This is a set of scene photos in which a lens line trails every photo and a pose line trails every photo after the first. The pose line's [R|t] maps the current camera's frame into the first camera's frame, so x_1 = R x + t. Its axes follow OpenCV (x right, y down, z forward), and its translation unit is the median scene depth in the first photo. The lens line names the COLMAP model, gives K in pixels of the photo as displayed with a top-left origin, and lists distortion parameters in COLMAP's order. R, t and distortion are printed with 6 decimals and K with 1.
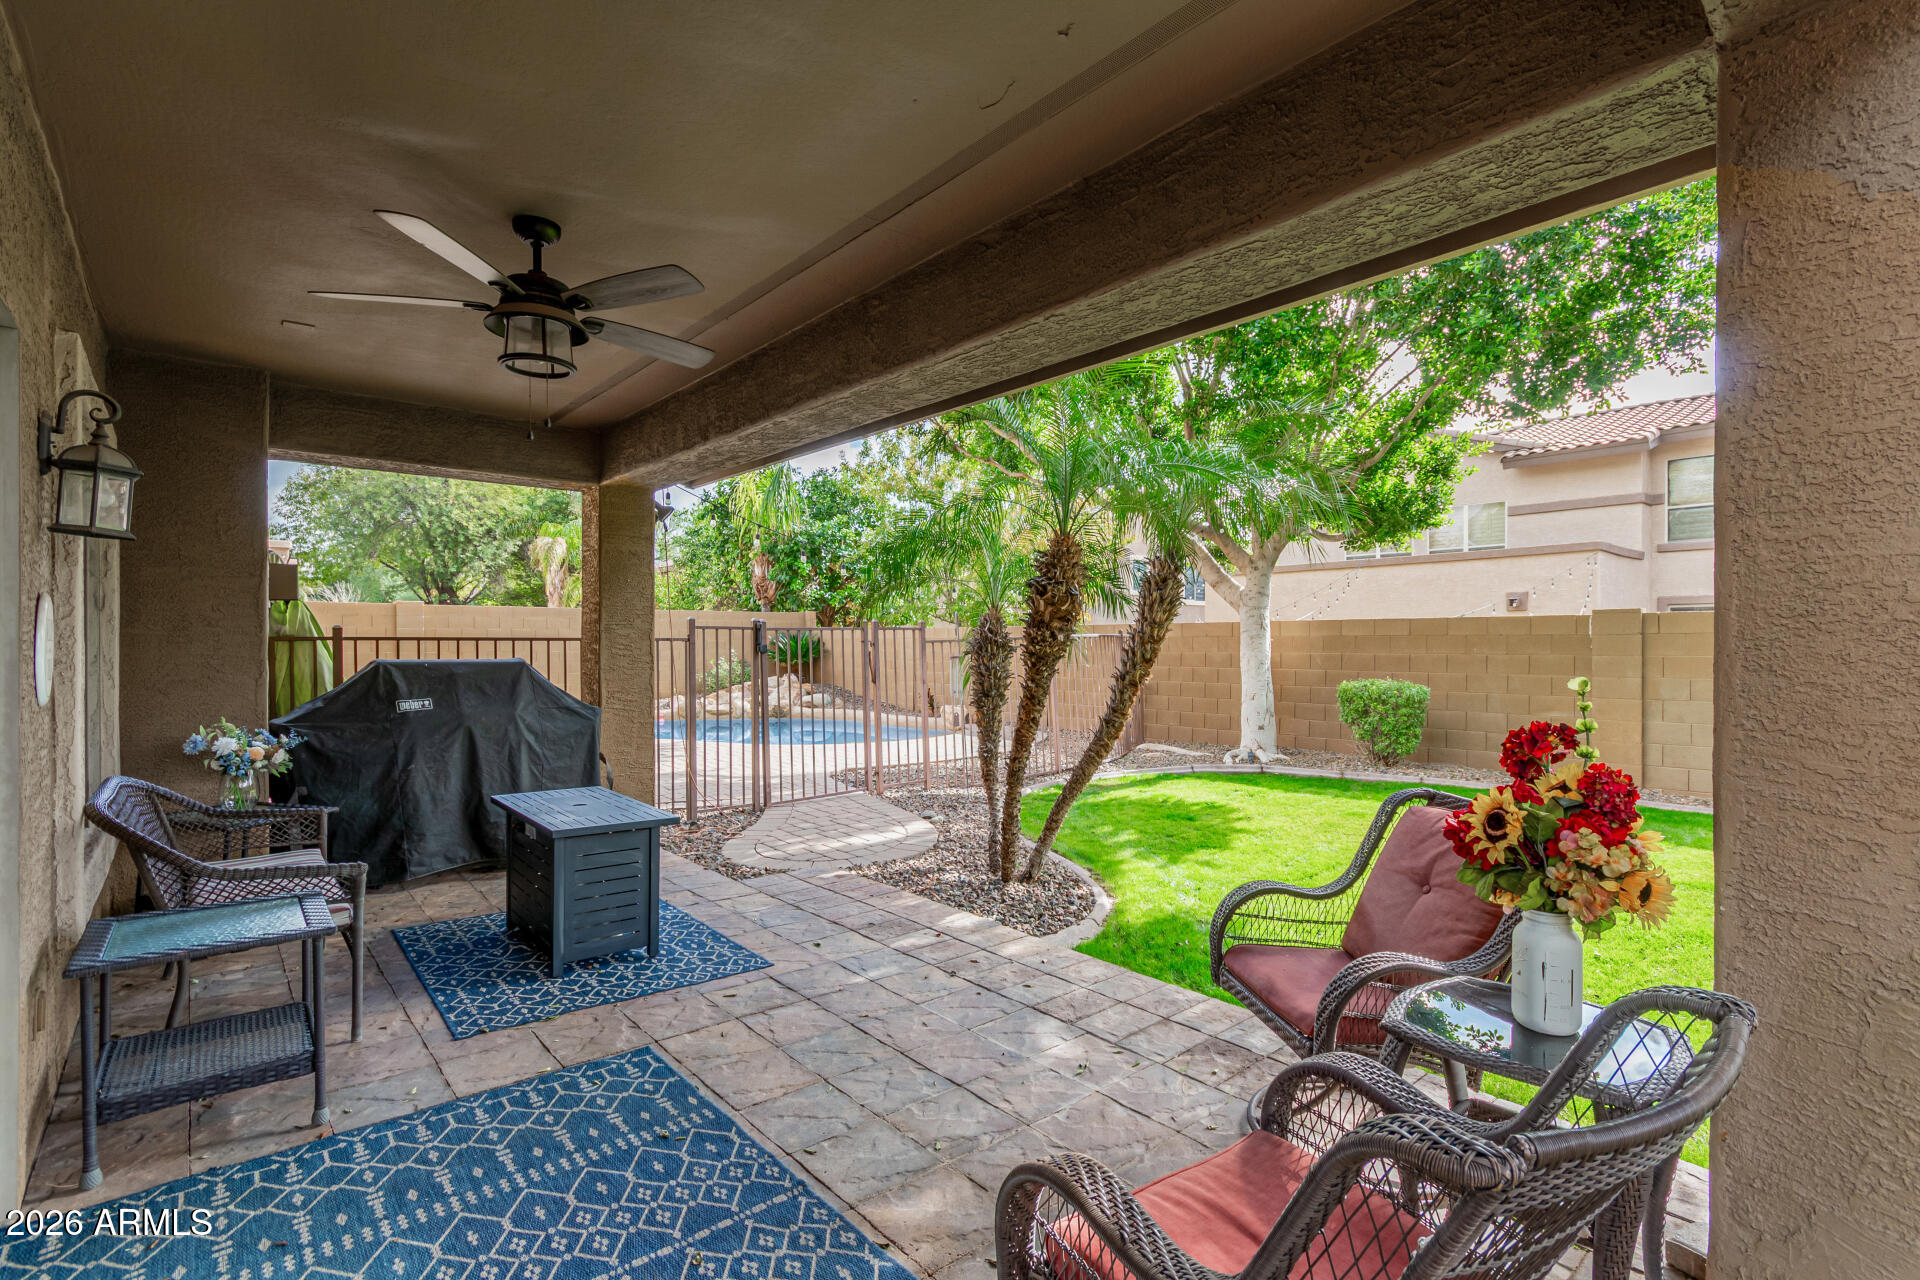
lens RADIAL K [[877.8, 0, 965.0], [0, 877.8, 641.1], [0, 0, 1]] dist [0.002216, -0.000550]
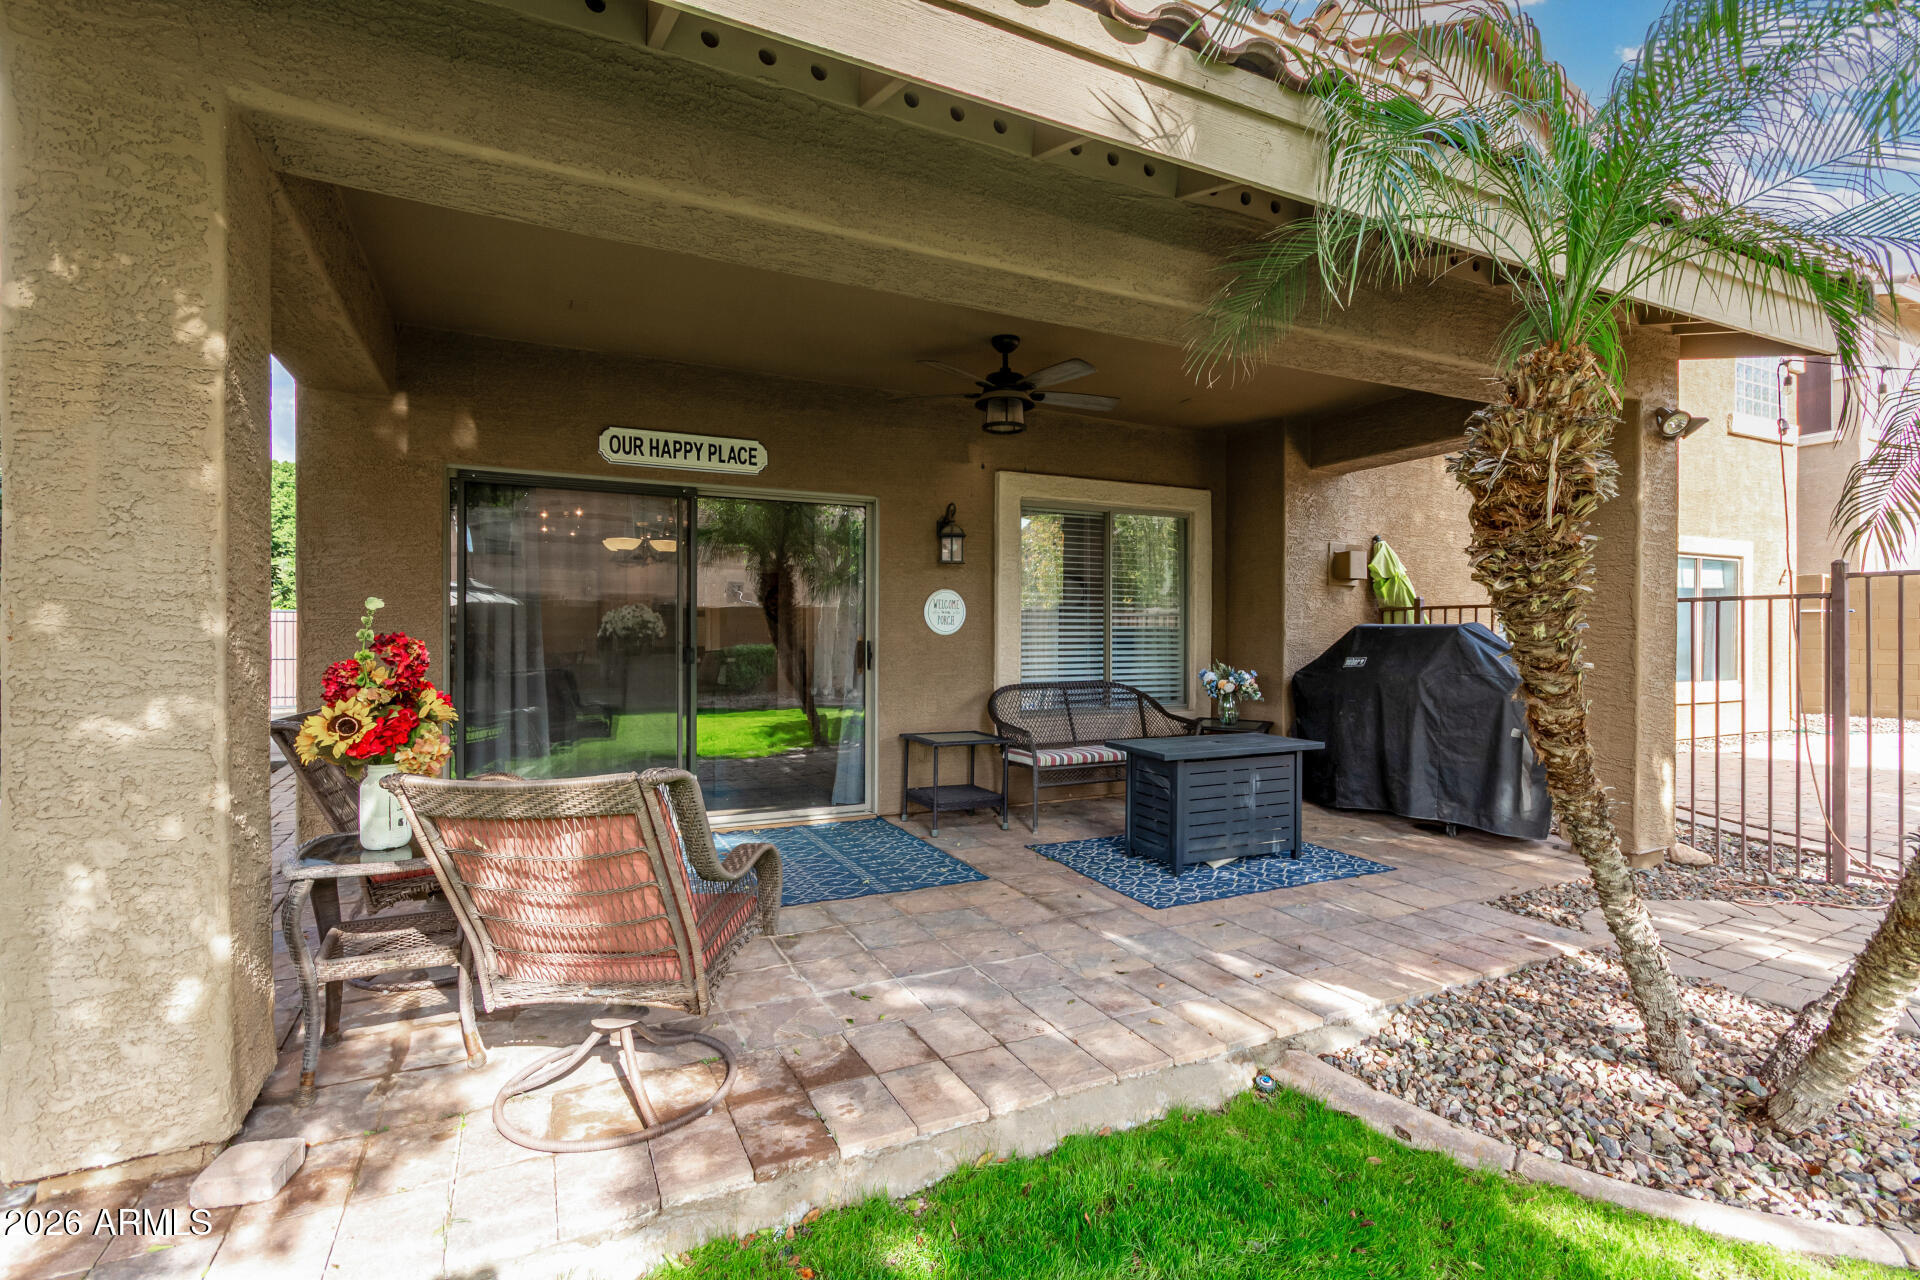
lens RADIAL K [[877.8, 0, 965.0], [0, 877.8, 641.1], [0, 0, 1]] dist [0.002216, -0.000550]
pose [[-0.242097, 0.003026, -0.970247, 0.766456], [0.002160, 0.999994, 0.002580, 0.049829], [0.970250, -0.001471, -0.242102, 0.957768]]
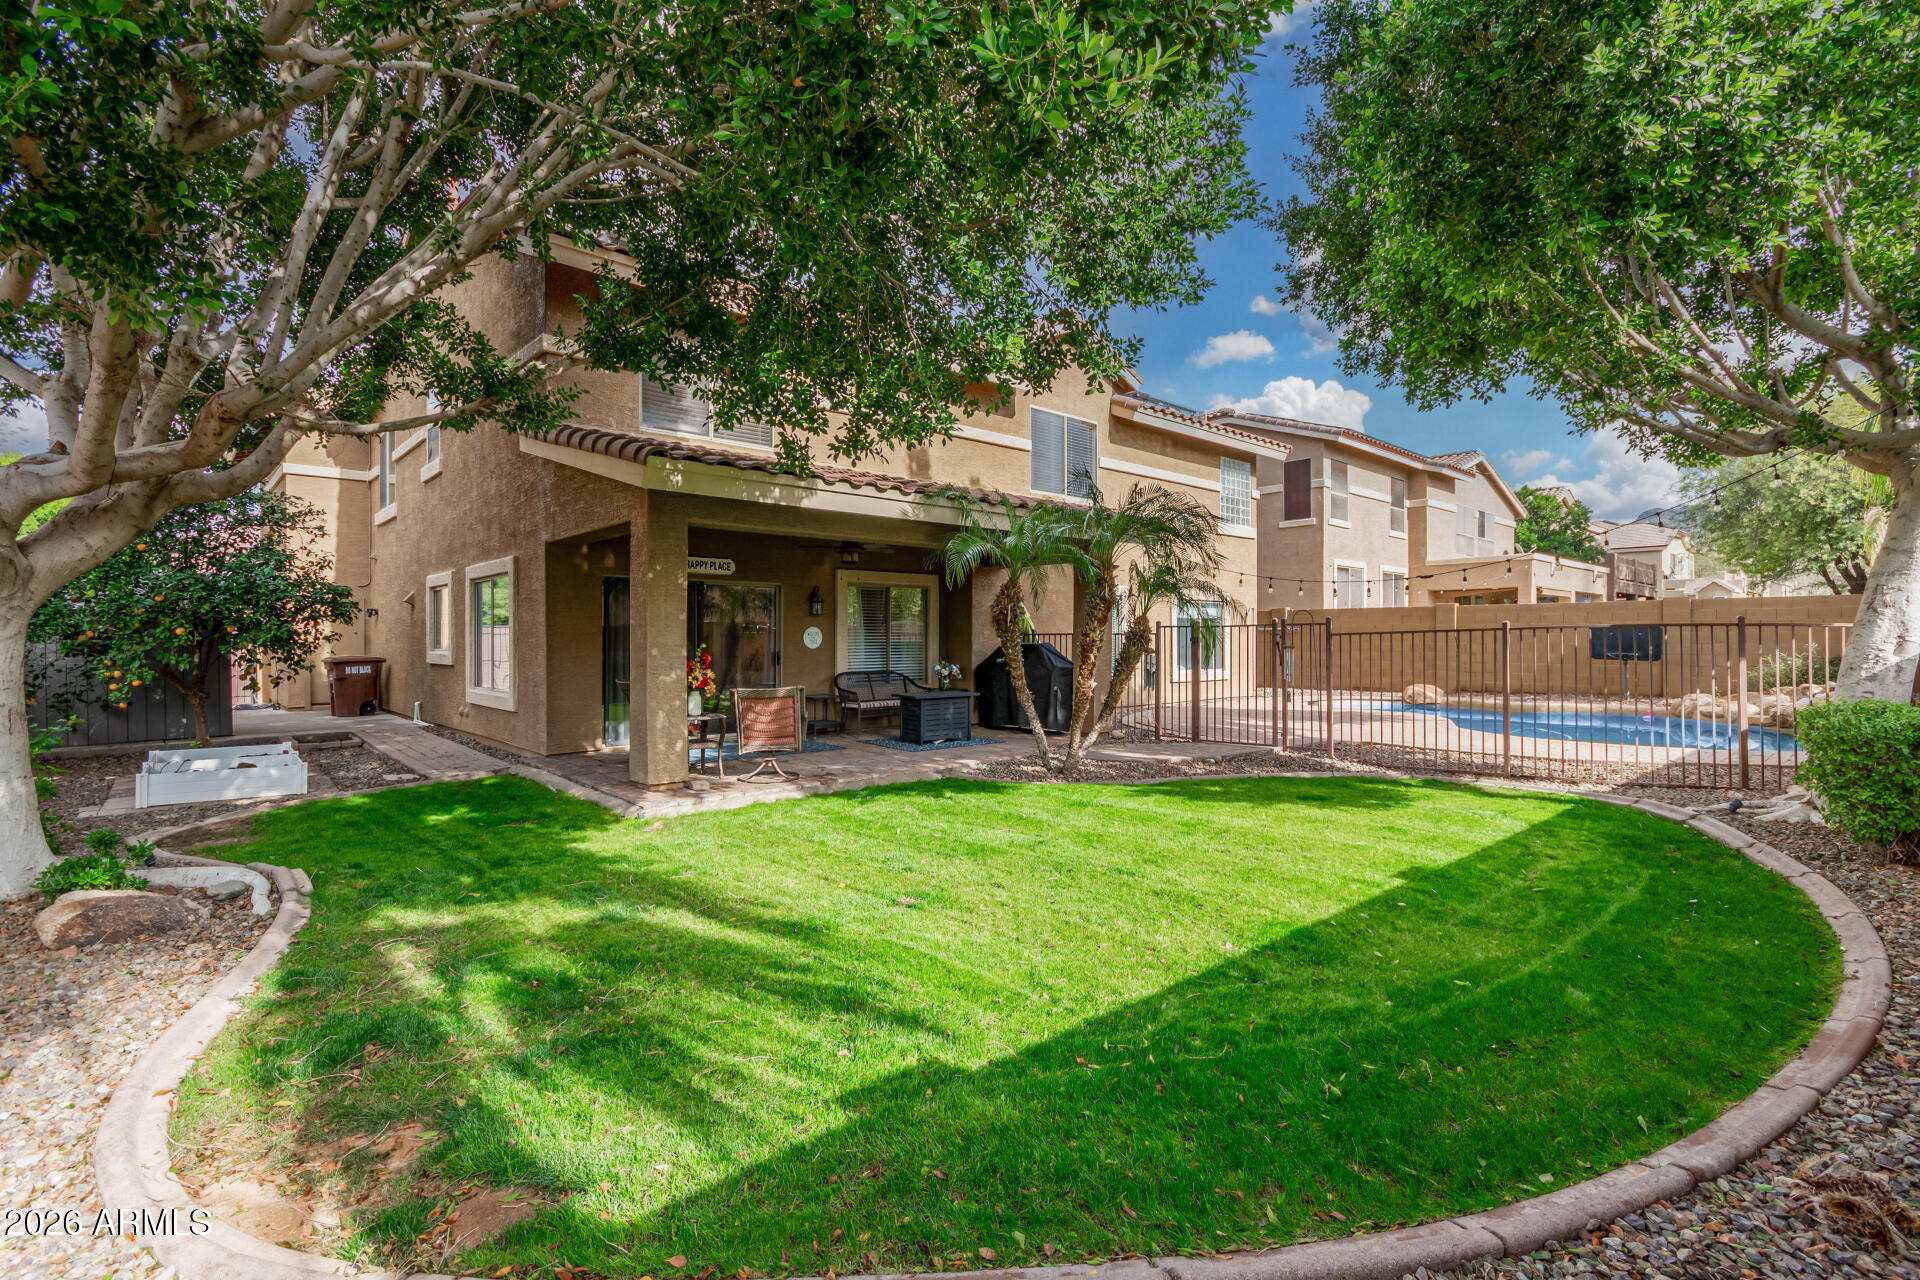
lens RADIAL K [[877.8, 0, 965.0], [0, 877.8, 641.1], [0, 0, 1]] dist [0.002216, -0.000550]
pose [[0.033603, 0.002085, -0.999433, 2.344190], [0.003396, 0.999992, 0.002201, 0.014069], [0.999429, -0.003468, 0.033596, 0.994331]]
